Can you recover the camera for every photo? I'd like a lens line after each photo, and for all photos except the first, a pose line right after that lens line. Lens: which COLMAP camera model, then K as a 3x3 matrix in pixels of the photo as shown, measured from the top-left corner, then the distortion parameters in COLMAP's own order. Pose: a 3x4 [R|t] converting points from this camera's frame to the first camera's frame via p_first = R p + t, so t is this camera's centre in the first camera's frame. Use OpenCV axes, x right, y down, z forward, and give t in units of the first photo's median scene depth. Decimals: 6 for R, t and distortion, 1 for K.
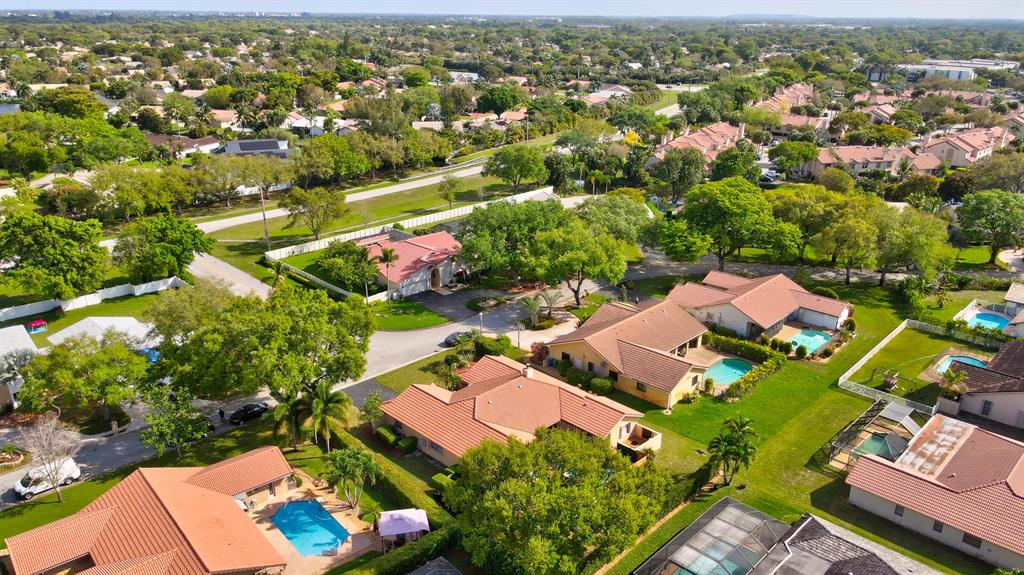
lens RADIAL K [[753.3, 0, 511.4], [0, 753.3, 302.2], [0, 0, 1]] dist [-0.005164, 0.004105]
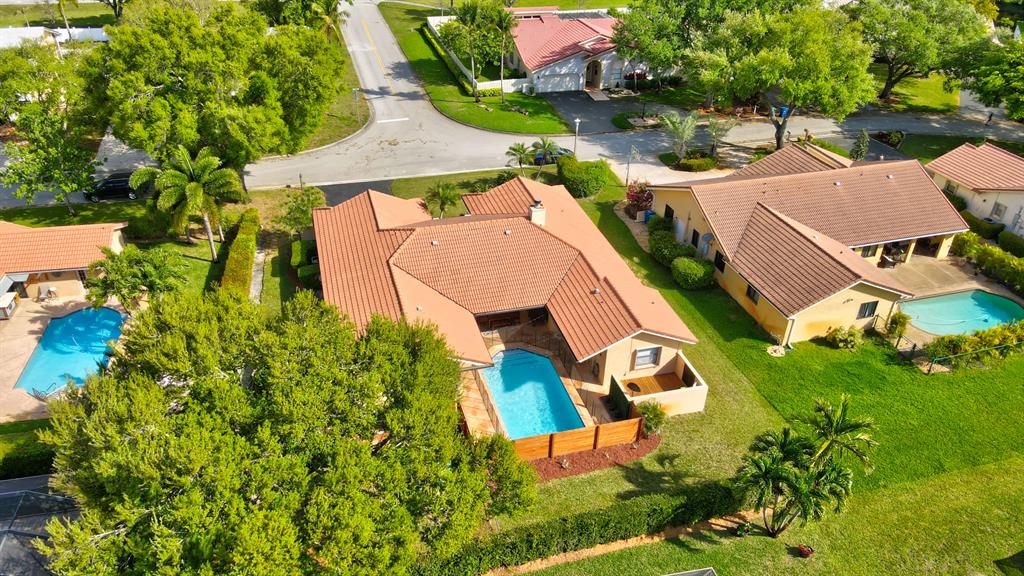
lens RADIAL K [[753.3, 0, 511.4], [0, 753.3, 302.7], [0, 0, 1]] dist [-0.005164, 0.004105]
pose [[0.870408, 0.274688, -0.408579, 0.204048], [-0.187962, 0.952428, 0.239897, 0.018663], [0.455039, -0.132011, 0.880632, 0.372545]]
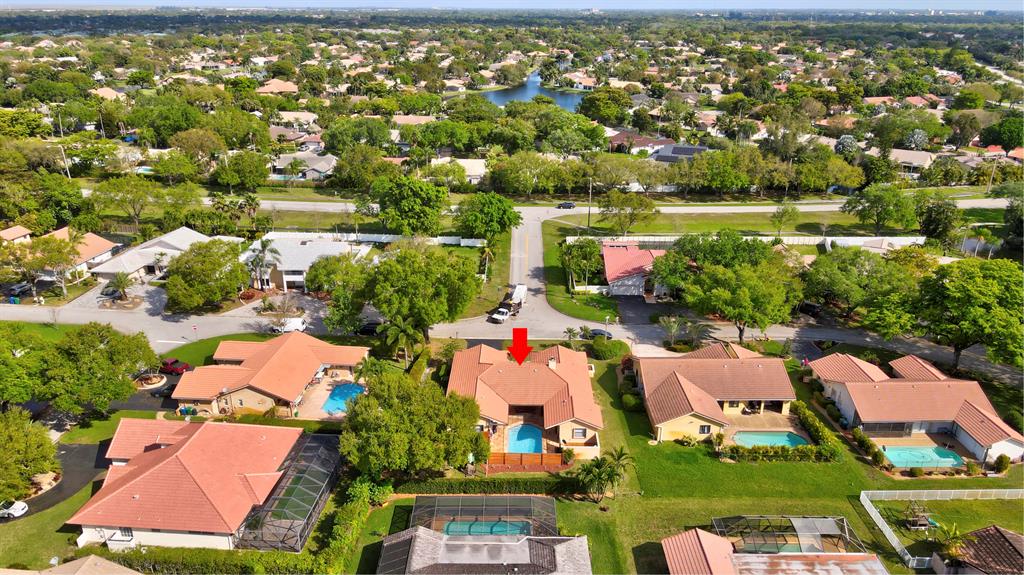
lens RADIAL K [[753.3, 0, 511.4], [0, 753.3, 302.2], [0, 0, 1]] dist [-0.005164, 0.004105]
pose [[0.693977, 0.254611, -0.673475, 0.595764], [-0.253527, 0.961893, 0.102405, -0.083707], [0.673884, 0.099677, 0.732082, 0.054390]]
